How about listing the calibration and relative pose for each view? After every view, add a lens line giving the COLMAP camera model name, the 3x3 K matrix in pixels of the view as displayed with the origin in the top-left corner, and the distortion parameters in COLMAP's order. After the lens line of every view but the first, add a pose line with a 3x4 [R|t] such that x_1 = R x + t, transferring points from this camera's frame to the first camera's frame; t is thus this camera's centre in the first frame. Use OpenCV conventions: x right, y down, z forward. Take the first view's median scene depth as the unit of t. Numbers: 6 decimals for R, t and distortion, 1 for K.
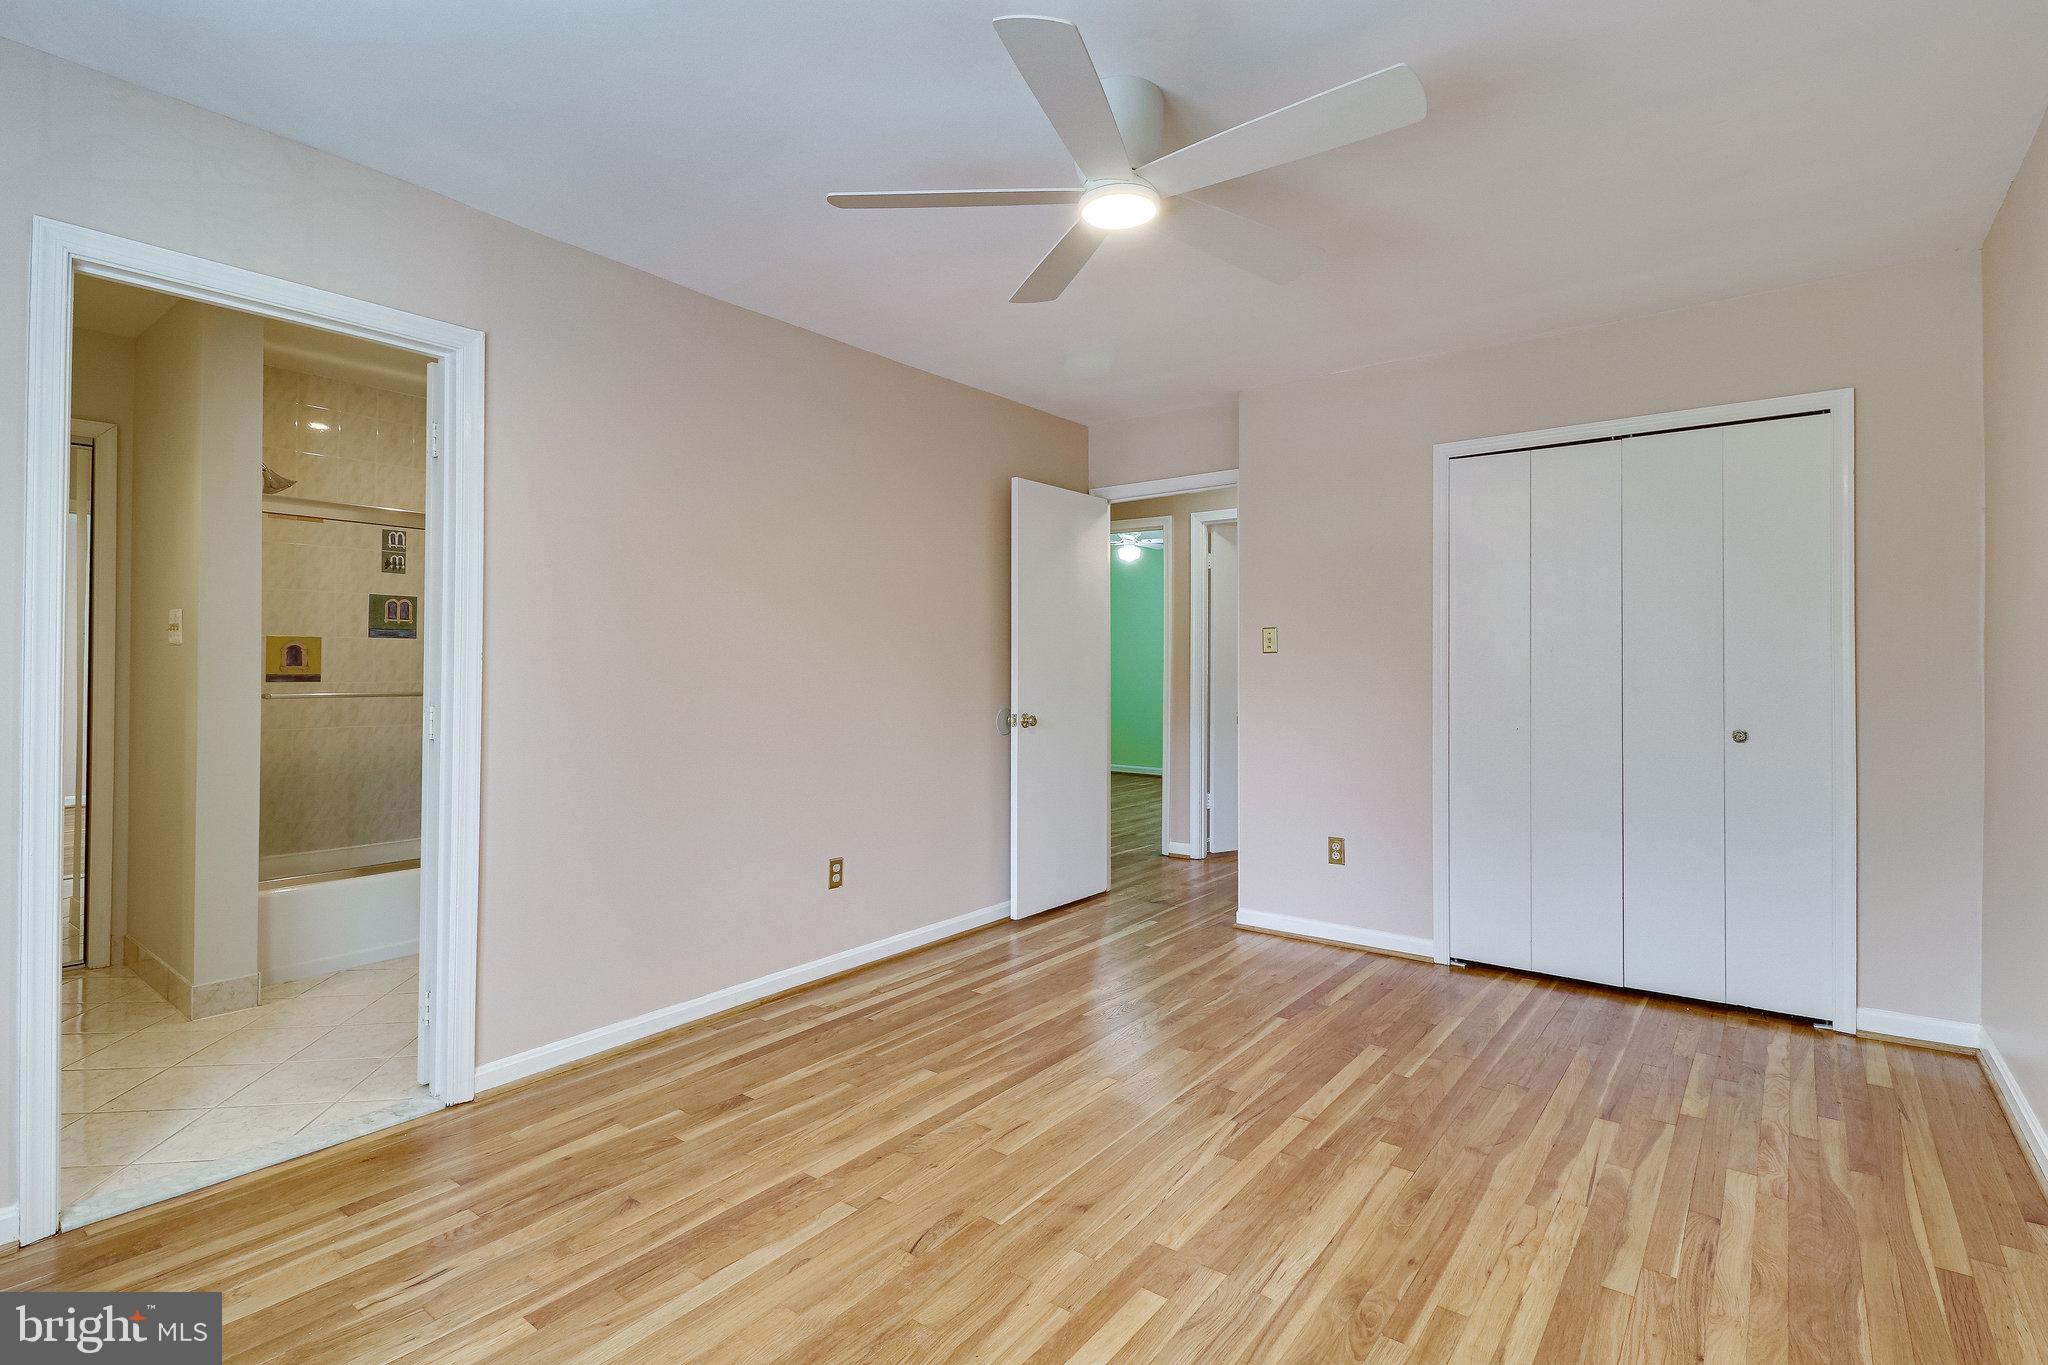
lens RADIAL K [[960.7, 0, 1025.3], [0, 960.7, 680.2], [0, 0, 1]] dist [0.001794, 0.000150]
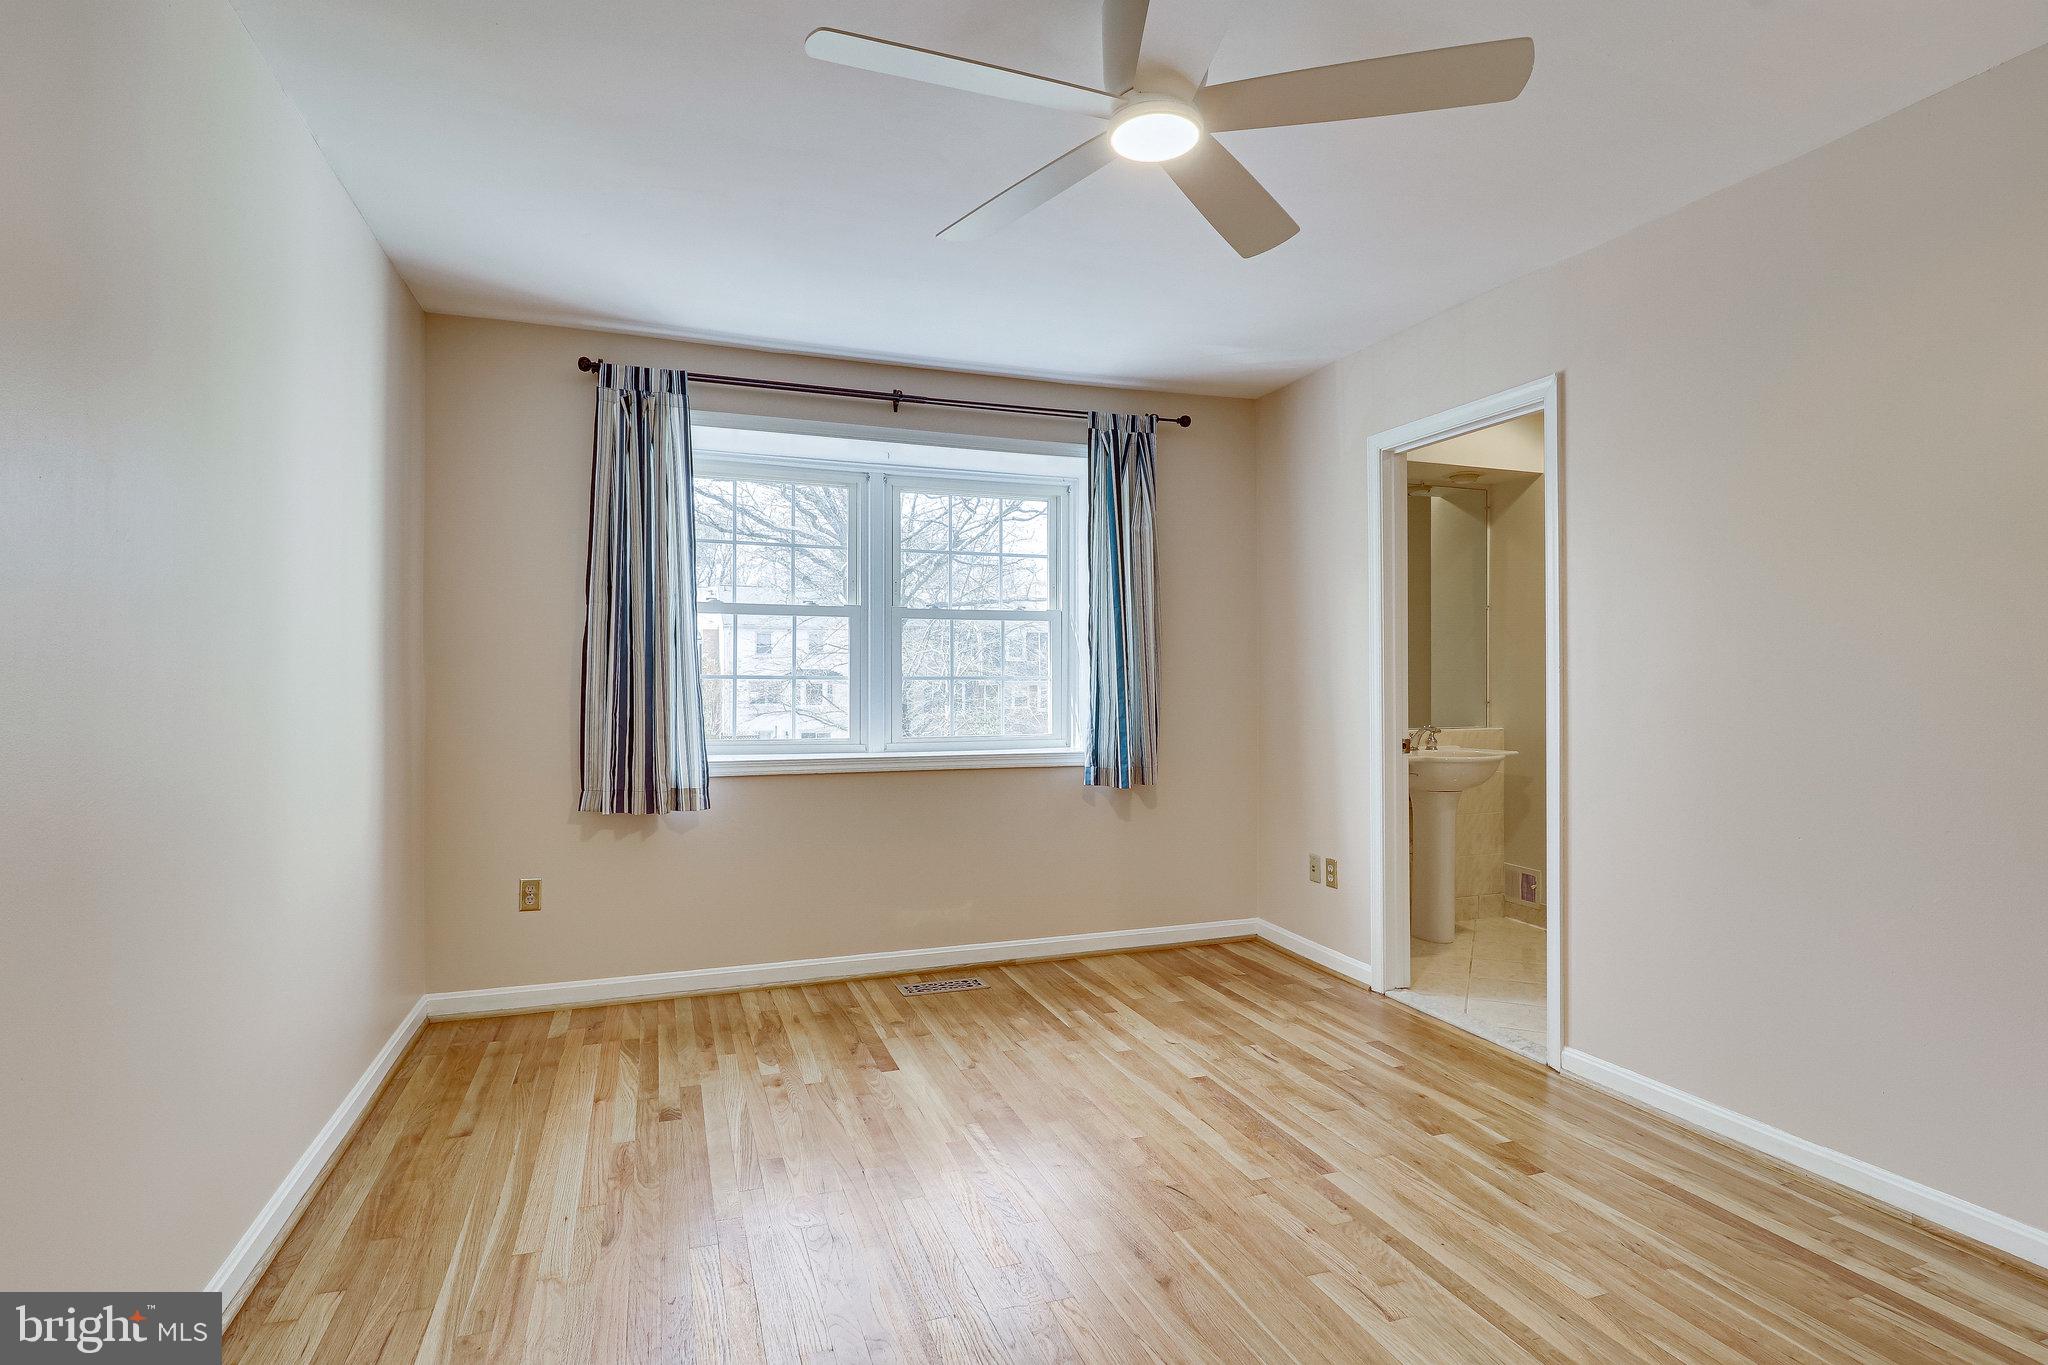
lens RADIAL K [[996.6, 0, 1025.3], [0, 996.6, 678.9], [0, 0, 1]] dist [-0.005777, -0.001297]
pose [[-0.532720, -0.005882, -0.846271, 0.851052], [-0.009440, 0.999955, -0.001007, -0.009591], [0.846239, 0.007452, -0.532751, 1.282315]]
